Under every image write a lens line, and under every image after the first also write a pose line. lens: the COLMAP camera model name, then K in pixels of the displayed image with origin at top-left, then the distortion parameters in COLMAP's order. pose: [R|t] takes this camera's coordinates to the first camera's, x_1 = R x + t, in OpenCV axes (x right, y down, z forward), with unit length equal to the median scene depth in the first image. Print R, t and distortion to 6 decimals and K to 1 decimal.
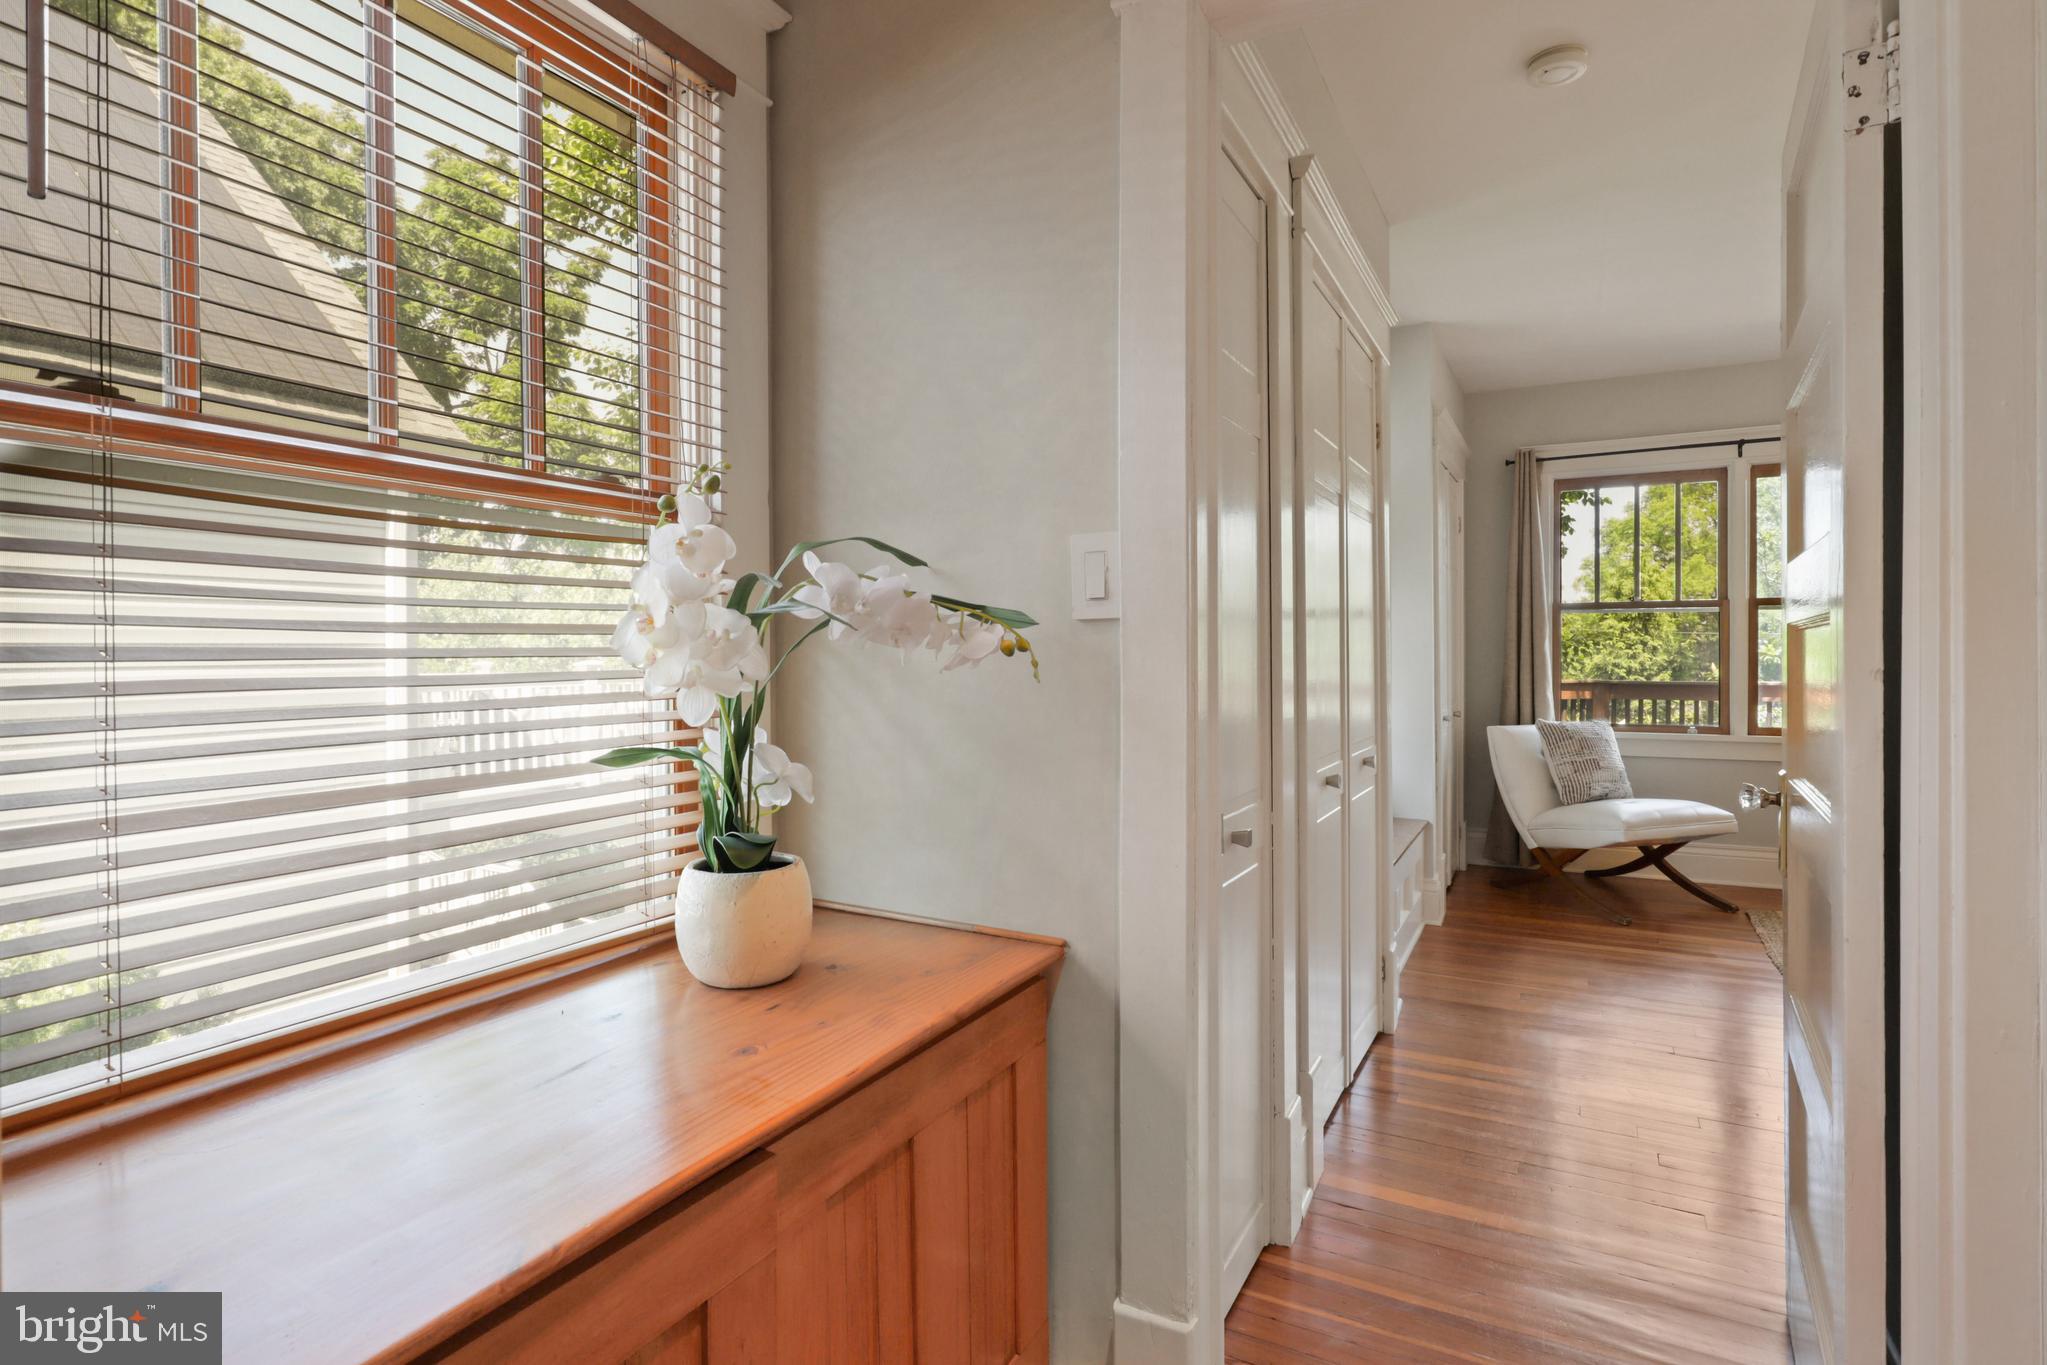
lens RADIAL K [[1034.2, 0, 1024.1], [0, 1034.2, 654.1], [0, 0, 1]] dist [-0.024761, 0.016139]
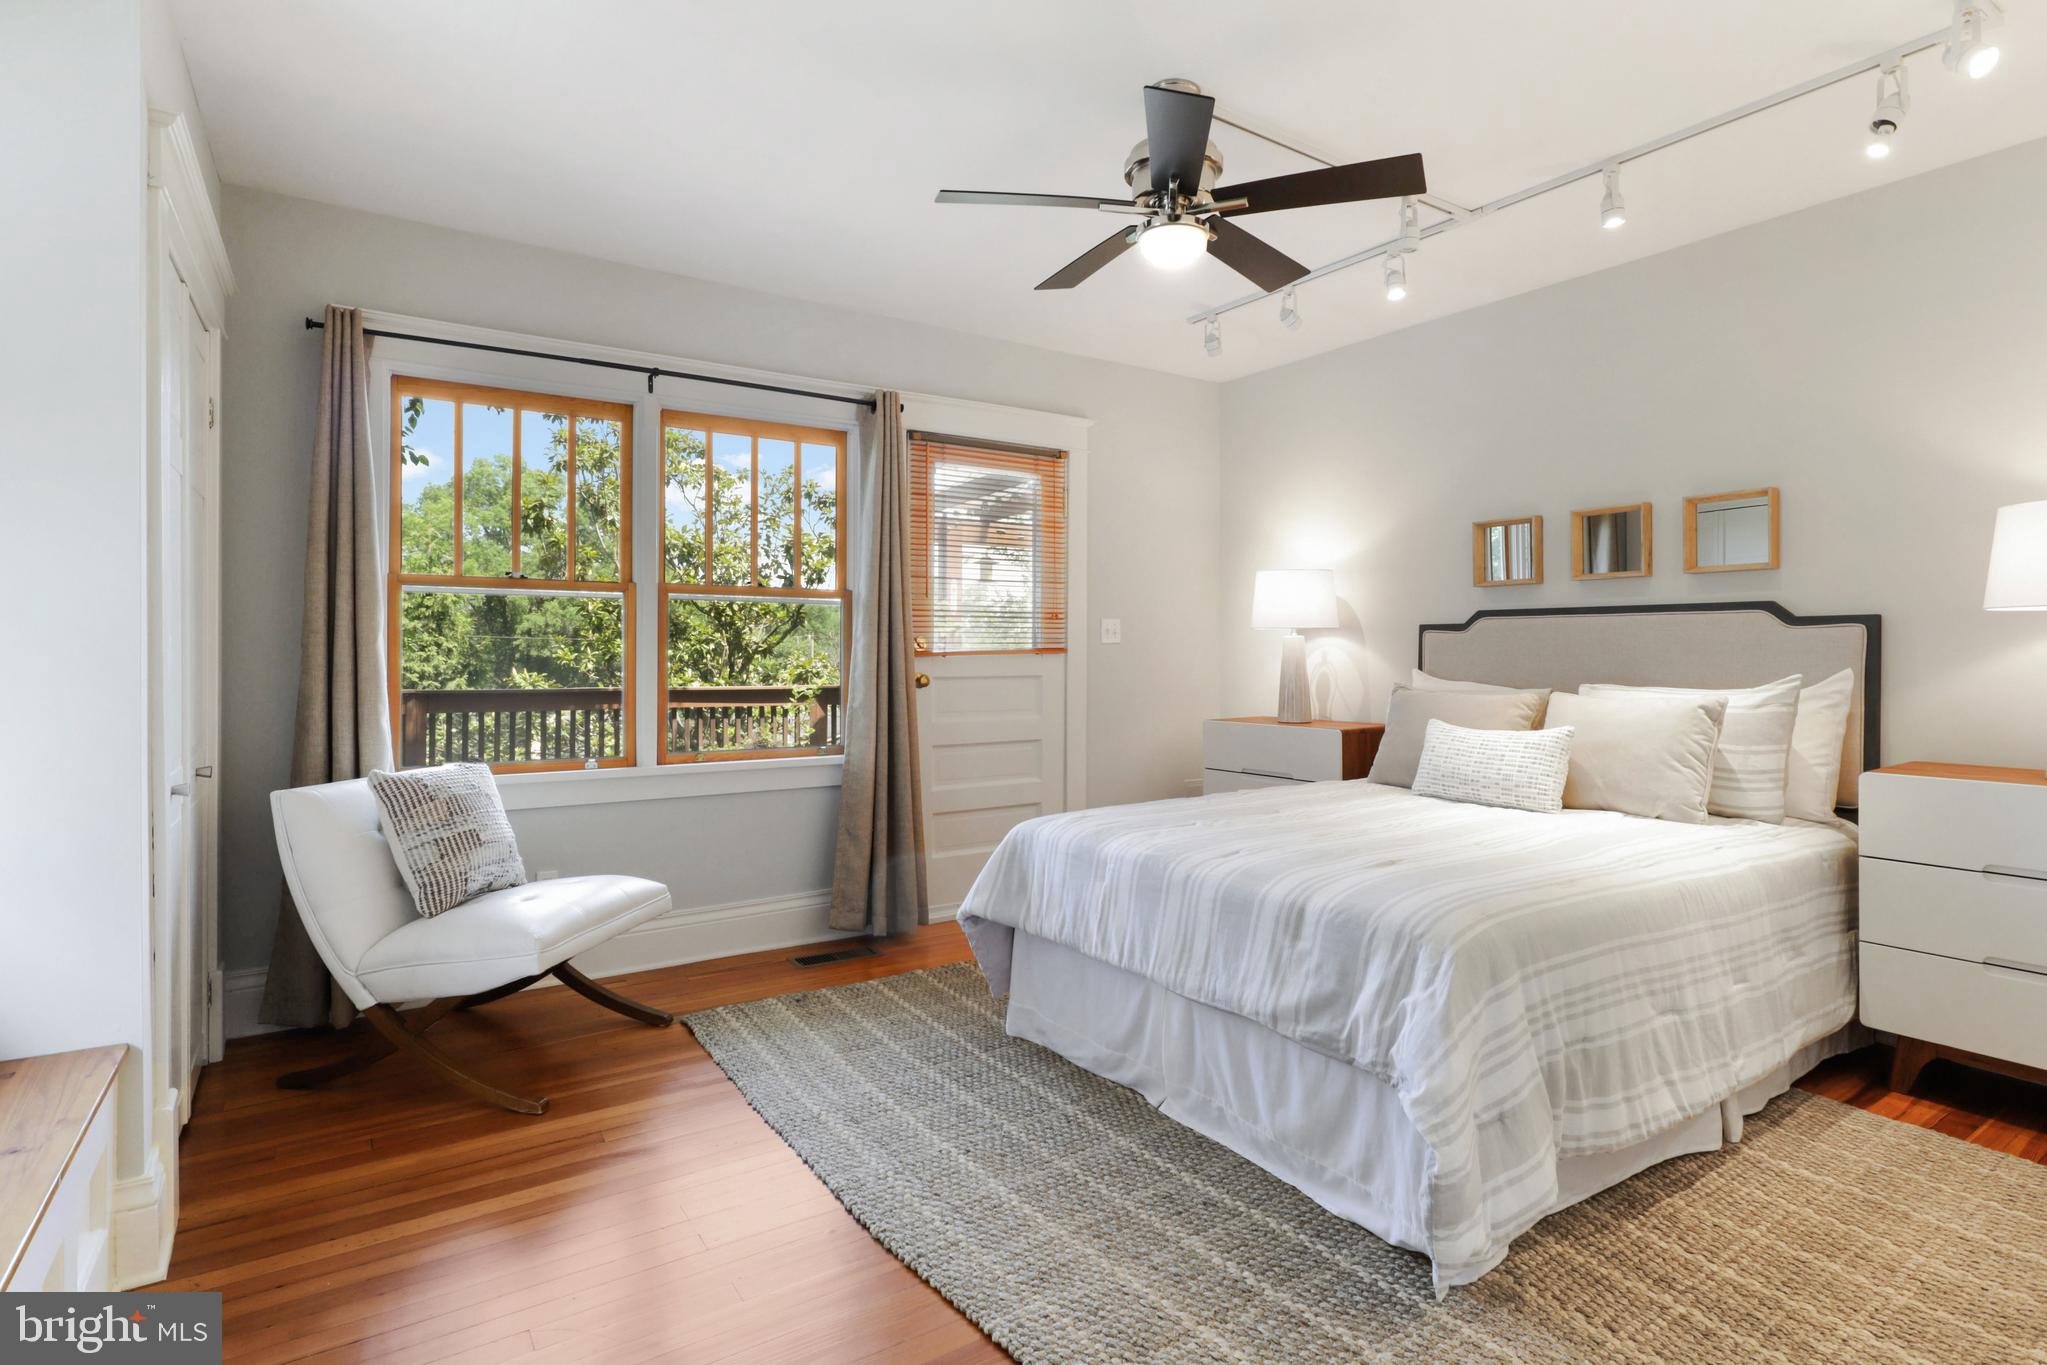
lens RADIAL K [[1034.2, 0, 1024.1], [0, 1034.2, 654.1], [0, 0, 1]] dist [-0.024761, 0.016139]
pose [[0.471713, 0.002601, 0.881748, 0.160589], [-0.000305, 0.999996, -0.002787, -0.000131], [-0.881752, 0.001046, 0.471712, 0.393709]]
